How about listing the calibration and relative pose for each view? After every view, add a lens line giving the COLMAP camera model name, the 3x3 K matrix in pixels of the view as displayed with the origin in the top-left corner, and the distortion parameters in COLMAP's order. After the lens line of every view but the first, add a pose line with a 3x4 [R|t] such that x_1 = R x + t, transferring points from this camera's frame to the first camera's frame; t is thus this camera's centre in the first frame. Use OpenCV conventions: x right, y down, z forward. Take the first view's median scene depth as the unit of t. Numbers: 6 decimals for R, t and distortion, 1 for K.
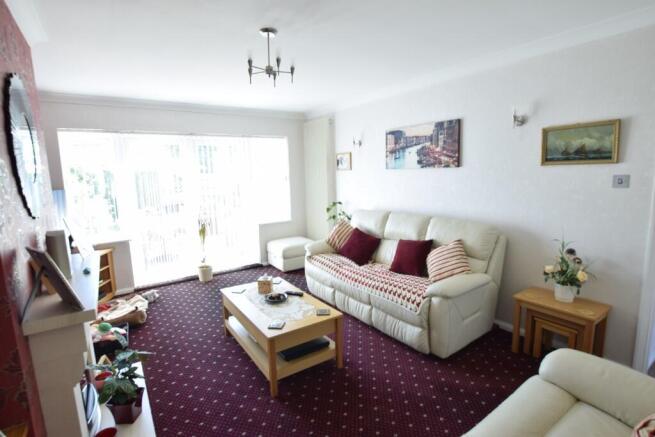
lens RADIAL K [[336.4, 0, 330.4], [0, 336.4, 219.8], [0, 0, 1]] dist [-0.021694, 0.001319]
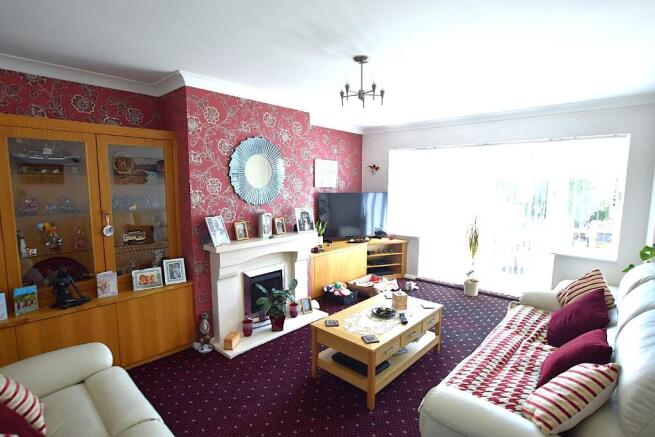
lens RADIAL K [[336.4, 0, 329.3], [0, 336.4, 218.7], [0, 0, 1]] dist [-0.021694, 0.001319]
pose [[0.209762, 0.131791, -0.968830, 0.515181], [-0.147029, 0.983859, 0.102002, -0.084209], [0.966635, 0.121050, 0.225753, 0.406244]]
